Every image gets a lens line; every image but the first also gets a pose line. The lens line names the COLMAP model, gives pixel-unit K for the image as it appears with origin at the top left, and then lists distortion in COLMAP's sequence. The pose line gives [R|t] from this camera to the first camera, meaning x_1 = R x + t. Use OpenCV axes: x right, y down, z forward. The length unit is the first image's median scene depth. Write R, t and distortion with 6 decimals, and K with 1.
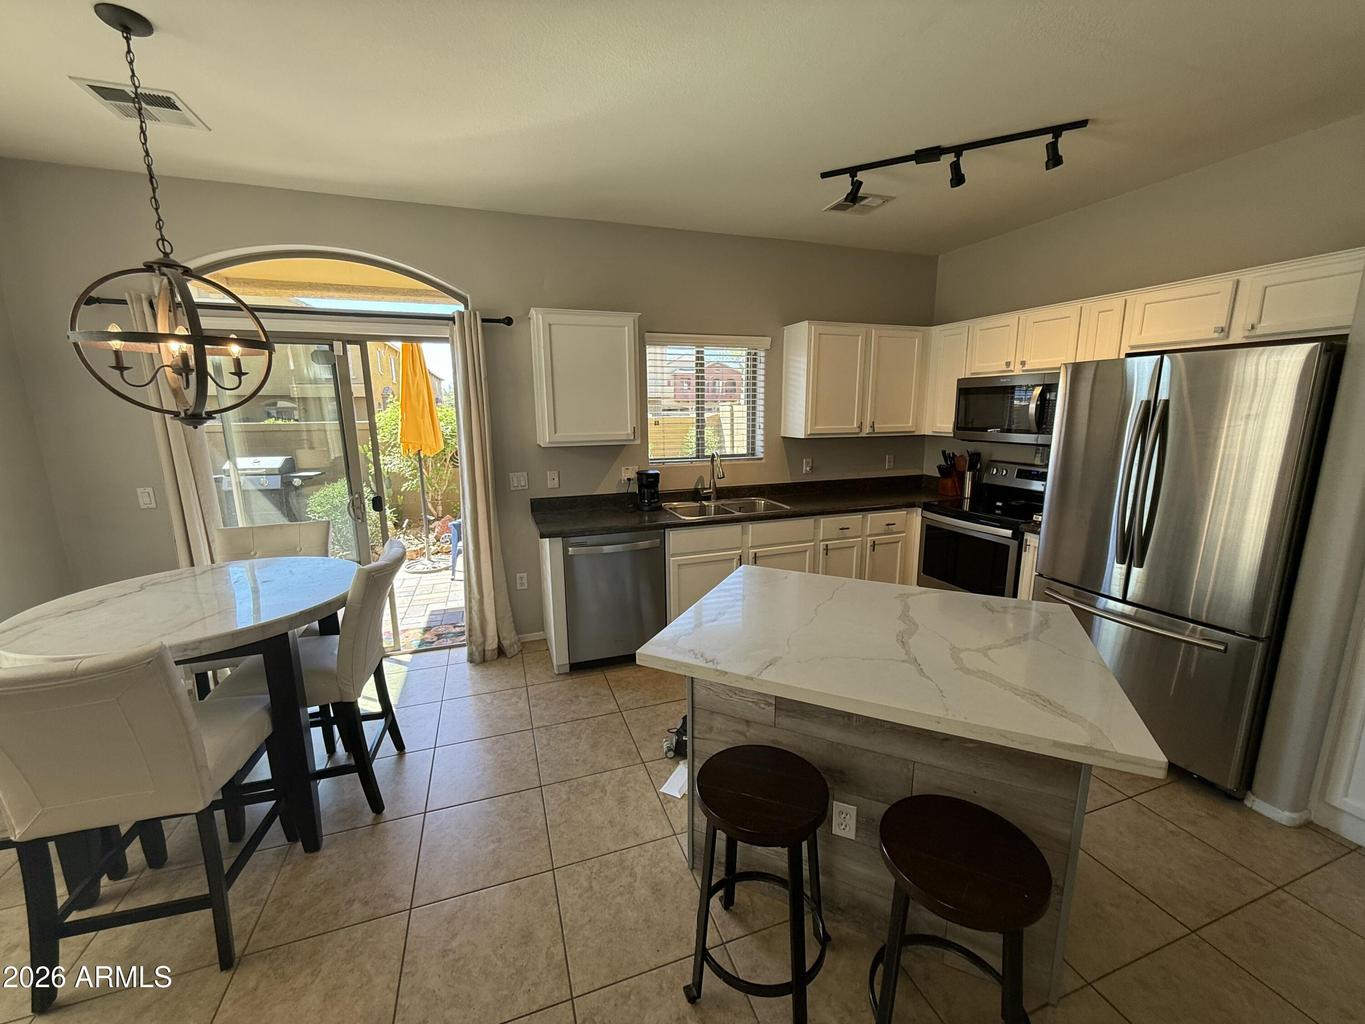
lens RADIAL K [[543.8, 0, 682.5], [0, 543.8, 512.0], [0, 0, 1]] dist [-0.002458, 0.000155]
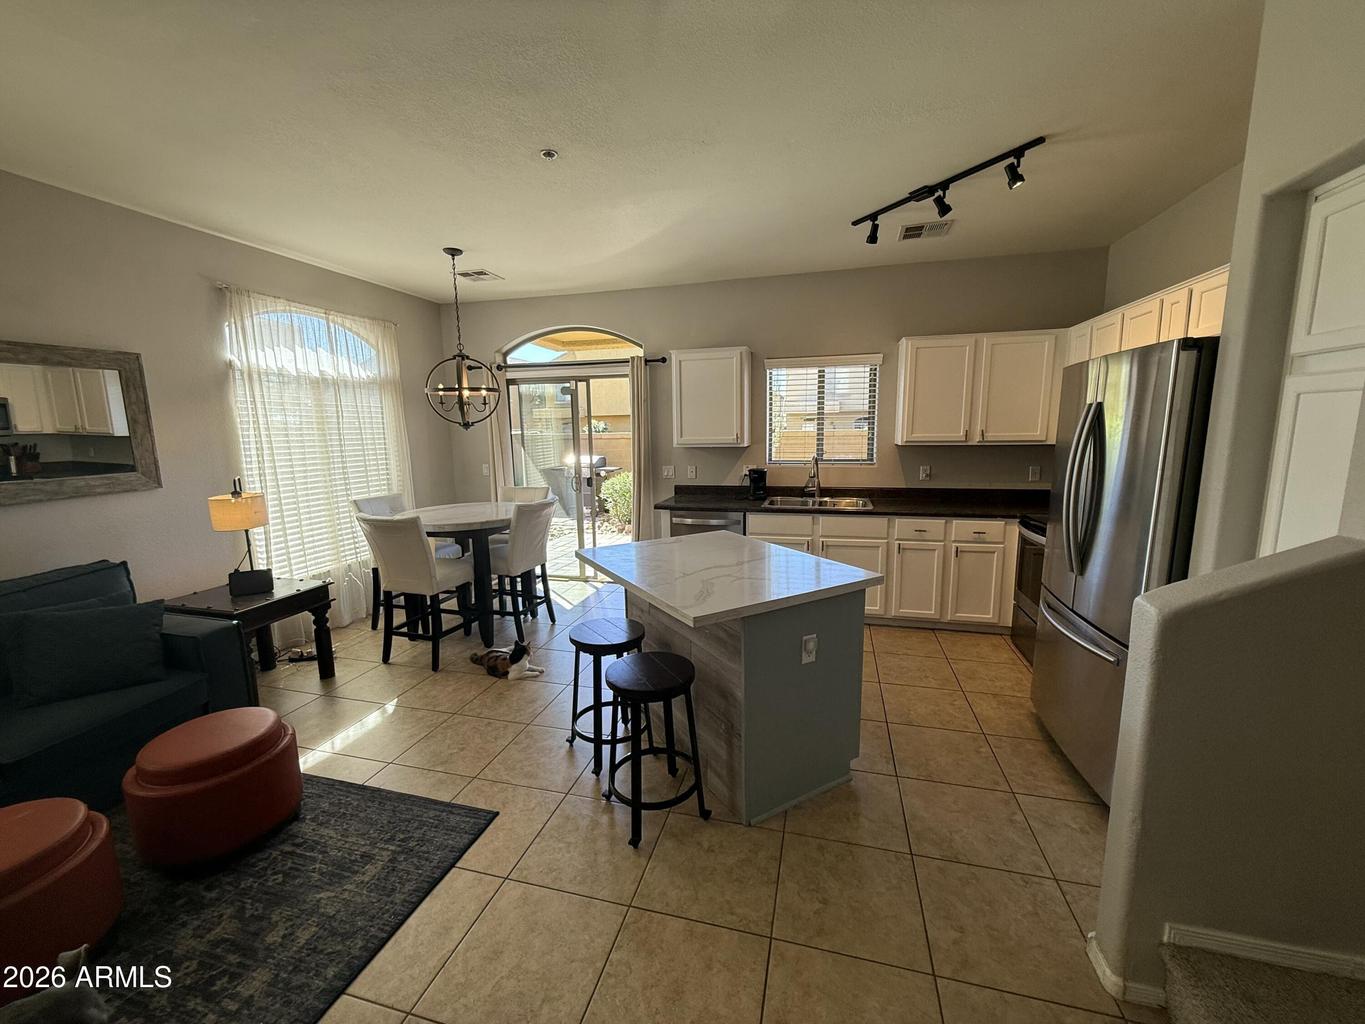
lens RADIAL K [[544.0, 0, 682.5], [0, 544.0, 512.0], [0, 0, 1]] dist [-0.000057, 0.000049]
pose [[0.822533, 0.083499, -0.562554, 0.531158], [-0.098359, 0.995143, 0.003893, 0.037209], [0.560147, 0.052130, 0.826751, -0.136863]]
